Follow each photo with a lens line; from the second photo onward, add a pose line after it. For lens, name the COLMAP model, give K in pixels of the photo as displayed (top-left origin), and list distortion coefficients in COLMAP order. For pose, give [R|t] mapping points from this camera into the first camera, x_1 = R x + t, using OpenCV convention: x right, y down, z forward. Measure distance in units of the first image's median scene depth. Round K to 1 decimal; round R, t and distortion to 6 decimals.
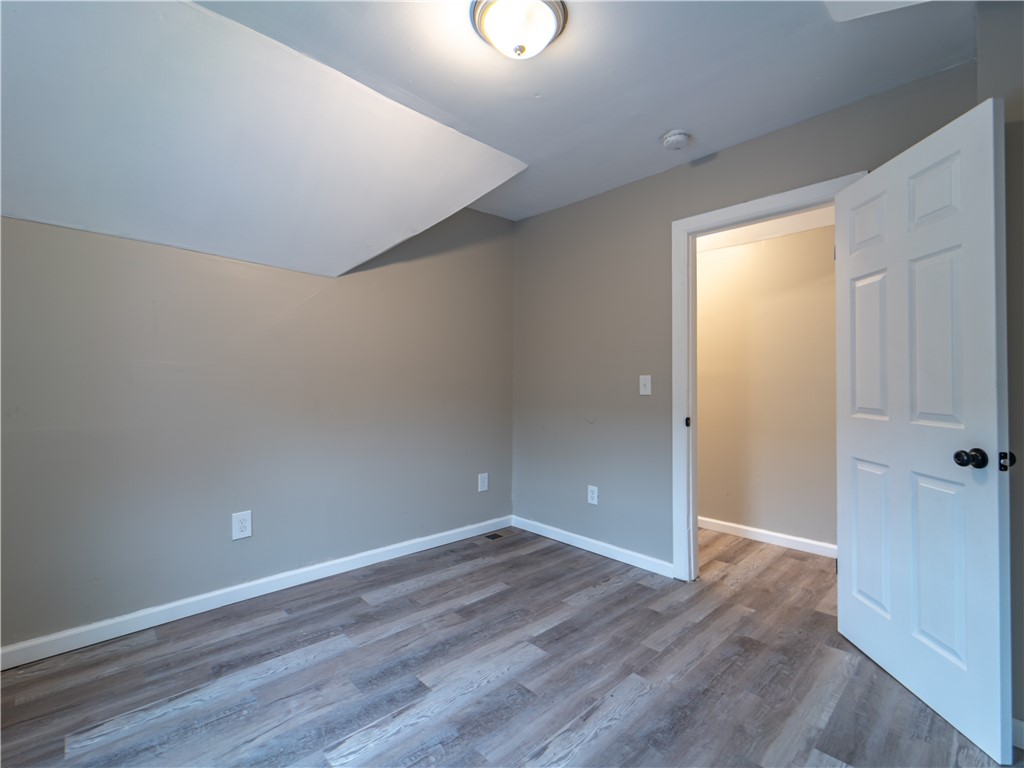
lens RADIAL K [[466.5, 0, 512.6], [0, 466.5, 378.3], [0, 0, 1]] dist [0.000876, -0.000092]
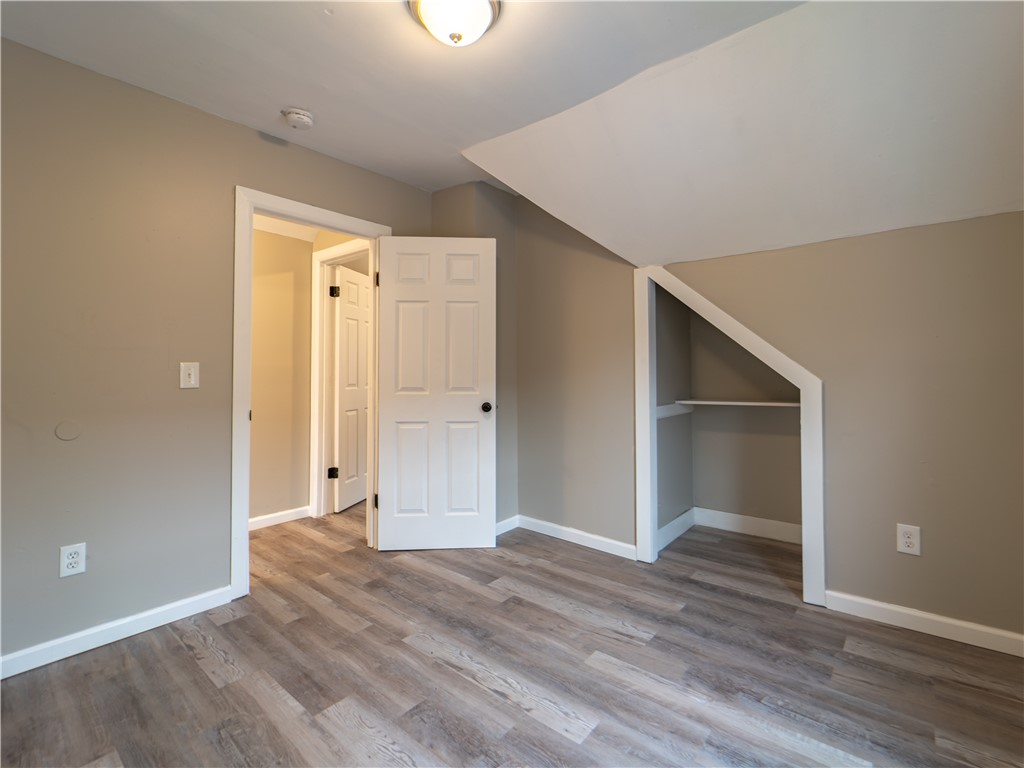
lens RADIAL K [[467.3, 0, 535.3], [0, 467.3, 361.4], [0, 0, 1]] dist [0.001298, -0.000387]
pose [[-0.134990, 0.018761, 0.990669, -0.808427], [-0.007030, 0.999777, -0.019892, 0.005302], [-0.990822, -0.009650, -0.134828, 0.787597]]
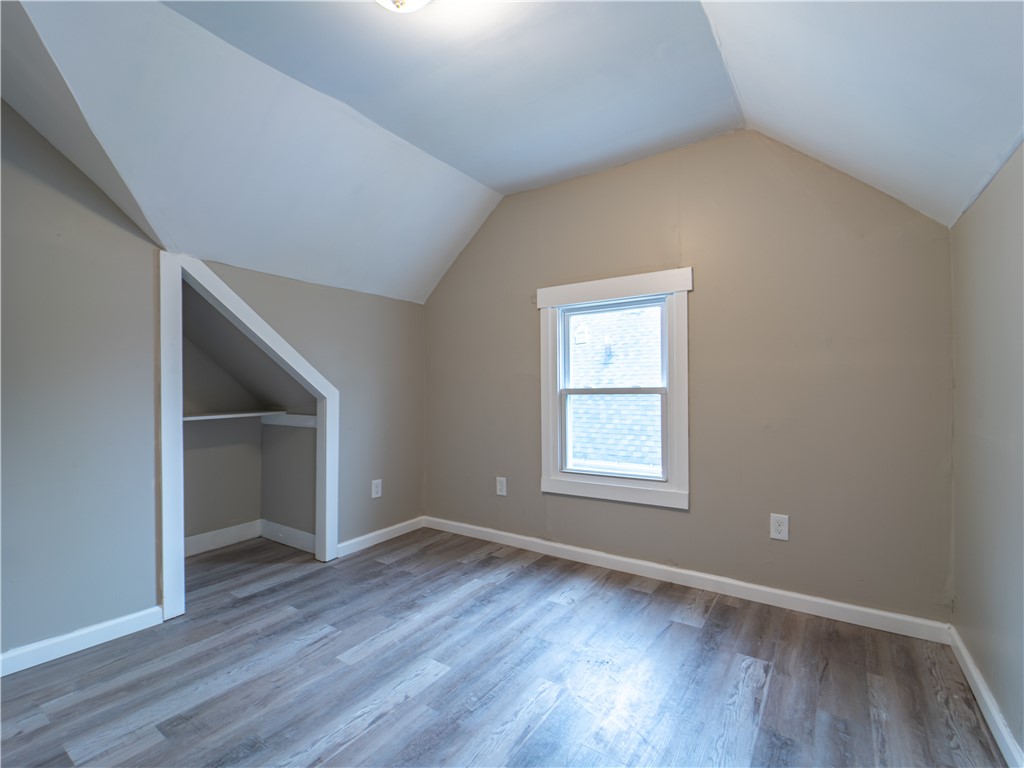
lens RADIAL K [[461.0, 0, 514.7], [0, 461.0, 390.6], [0, 0, 1]] dist [0.000688, -0.000151]
pose [[-0.978774, -0.000180, -0.204940, -0.024408], [0.001225, 0.999977, -0.006731, 0.033614], [0.204937, -0.006840, -0.978751, 1.549067]]
